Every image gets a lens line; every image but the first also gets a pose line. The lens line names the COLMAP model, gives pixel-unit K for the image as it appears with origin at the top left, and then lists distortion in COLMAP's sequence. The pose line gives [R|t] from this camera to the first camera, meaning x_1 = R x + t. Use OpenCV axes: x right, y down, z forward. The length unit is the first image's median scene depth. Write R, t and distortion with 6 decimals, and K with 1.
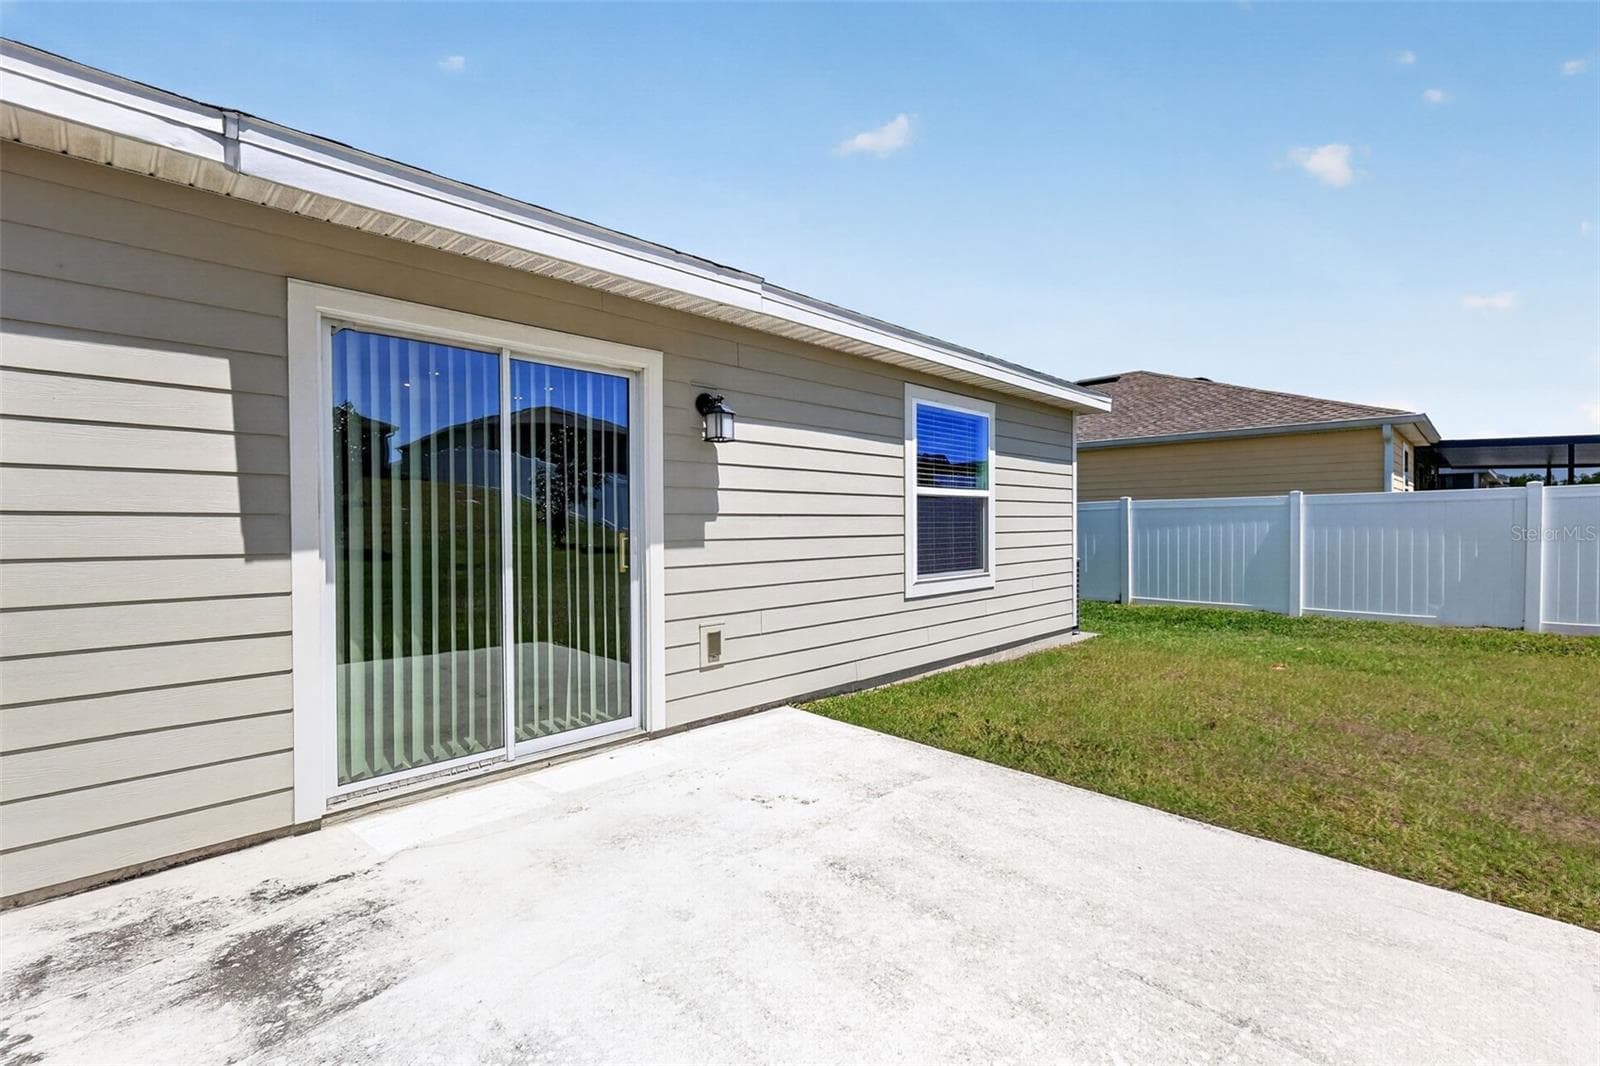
lens RADIAL K [[698.1, 0, 806.1], [0, 698.1, 524.3], [0, 0, 1]] dist [0.003493, 0.002671]
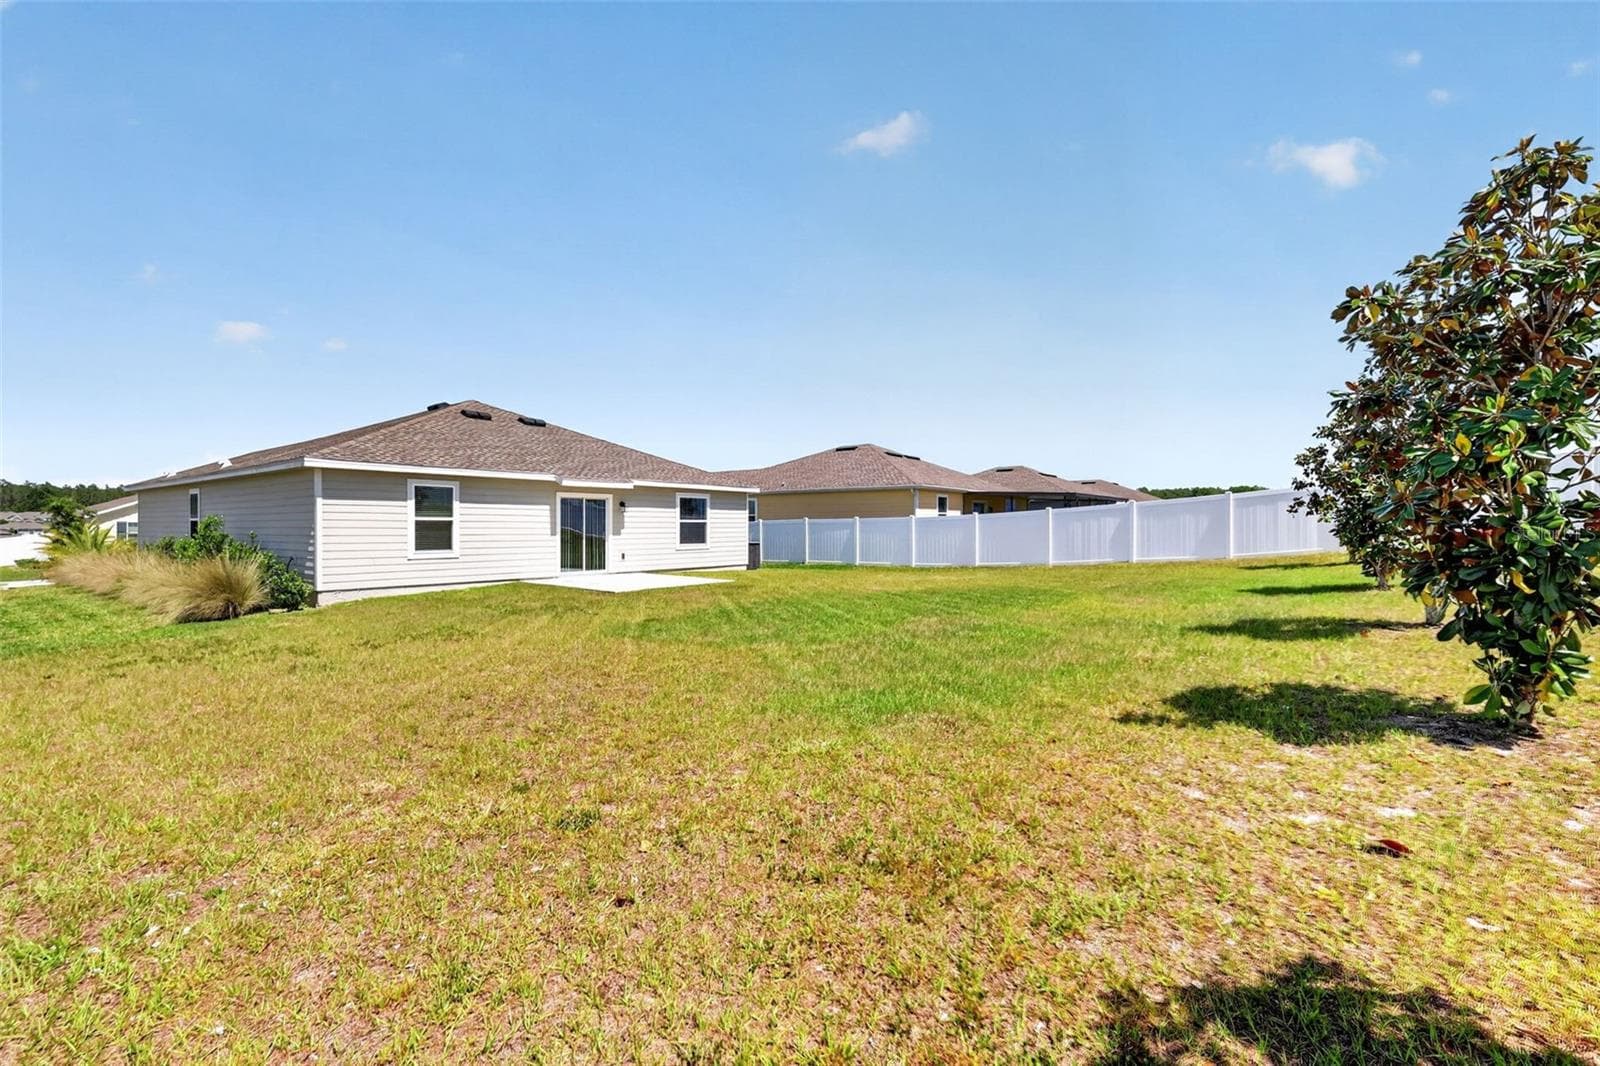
lens RADIAL K [[698.1, 0, 804.7], [0, 698.1, 529.2], [0, 0, 1]] dist [0.003493, 0.002671]
pose [[0.992402, 0.003371, 0.122991, 0.477123], [-0.003438, 0.999994, 0.000337, -0.012615], [-0.122989, -0.000757, 0.992408, -3.628133]]
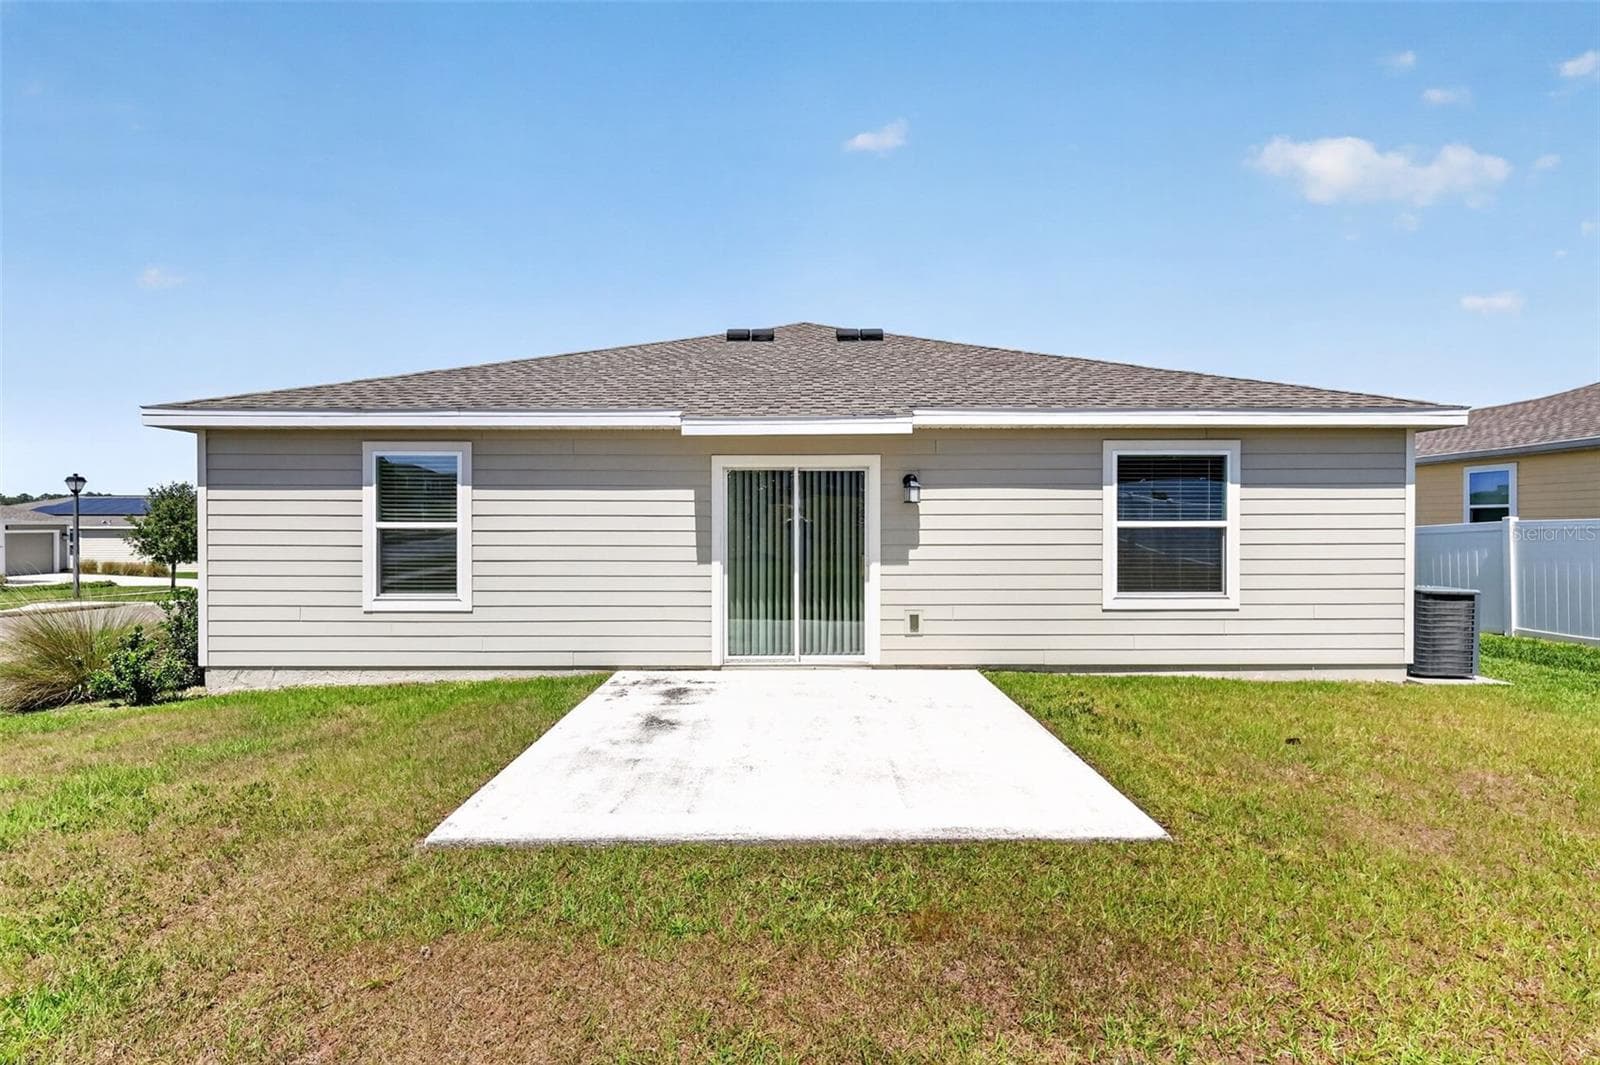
lens RADIAL K [[698.1, 0, 805.3], [0, 698.1, 522.7], [0, 0, 1]] dist [0.003493, 0.002671]
pose [[0.705586, -0.000738, -0.708624, 0.869171], [-0.002333, 0.999992, -0.003365, -0.061013], [0.708620, 0.004028, 0.705579, -0.375863]]
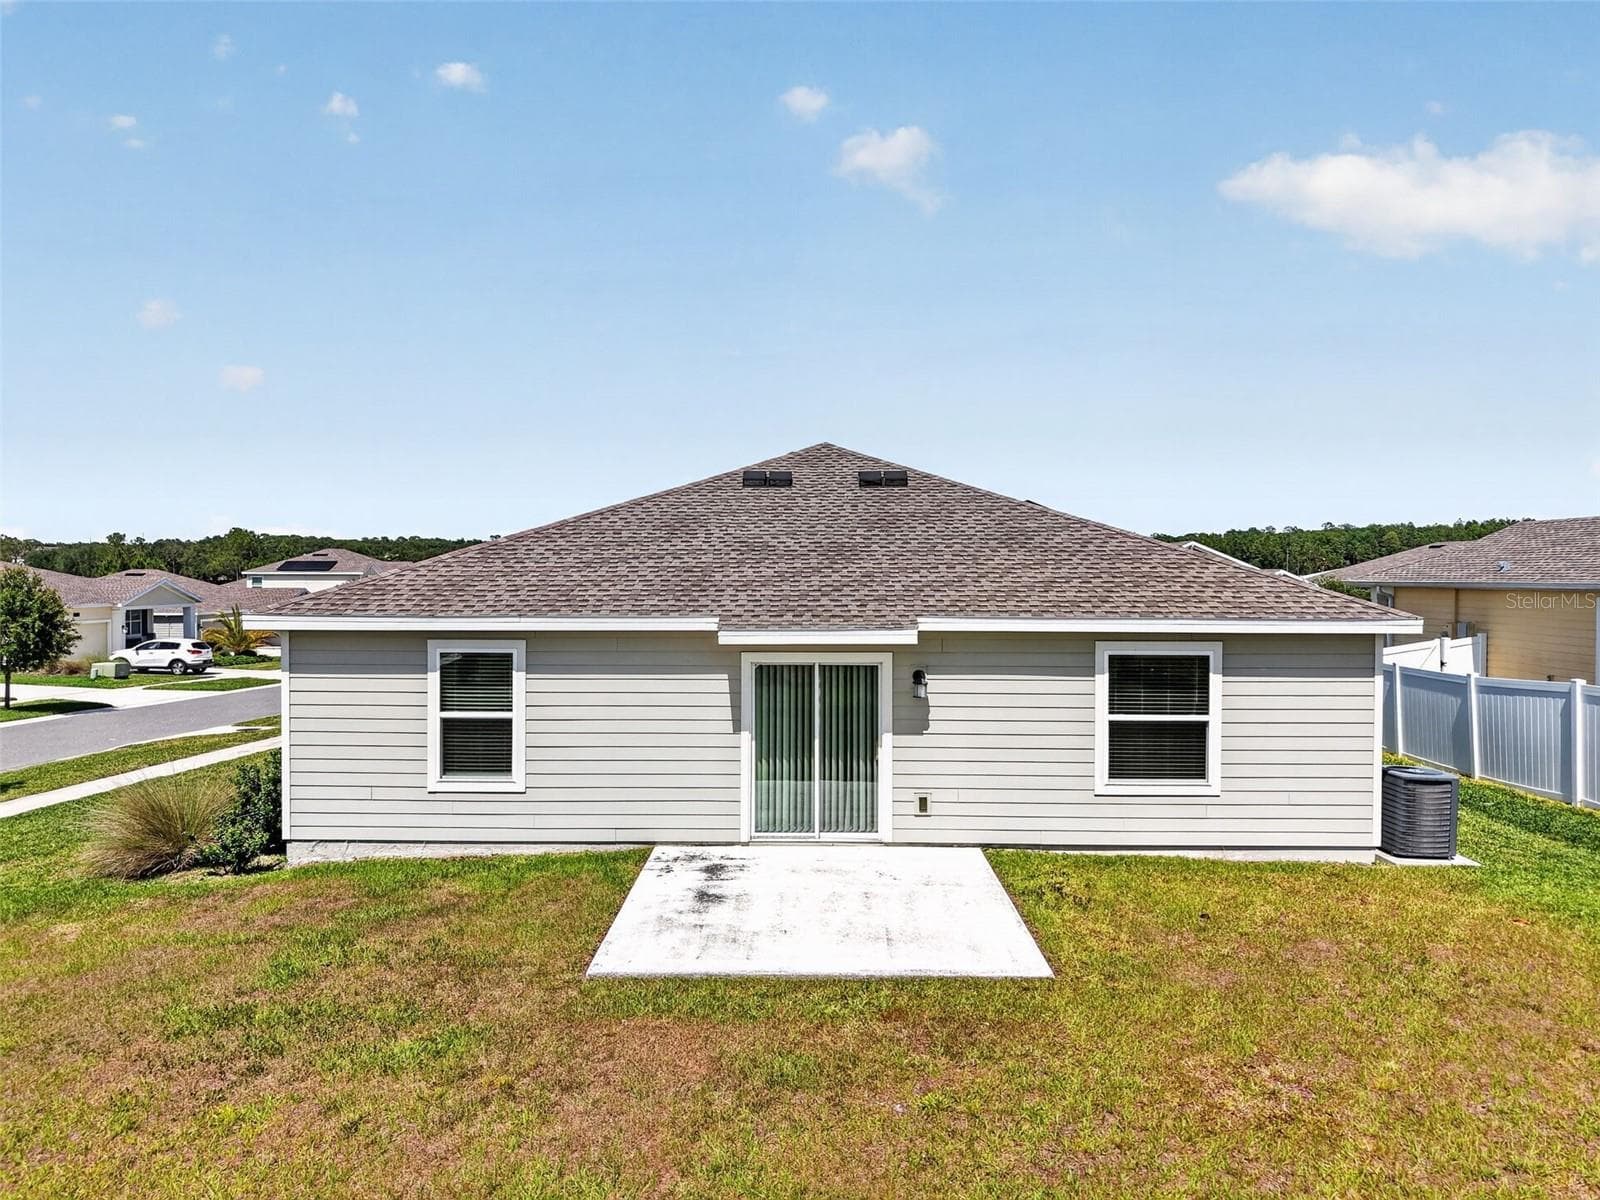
lens RADIAL K [[1064.5, 0, 807.3], [0, 1064.5, 587.7], [0, 0, 1]] dist [0.021606, -0.007289]
pose [[0.693724, 0.012907, -0.720126, 1.676126], [-0.006880, 0.999913, 0.011295, -0.430661], [0.720208, -0.002881, 0.693752, -1.183044]]
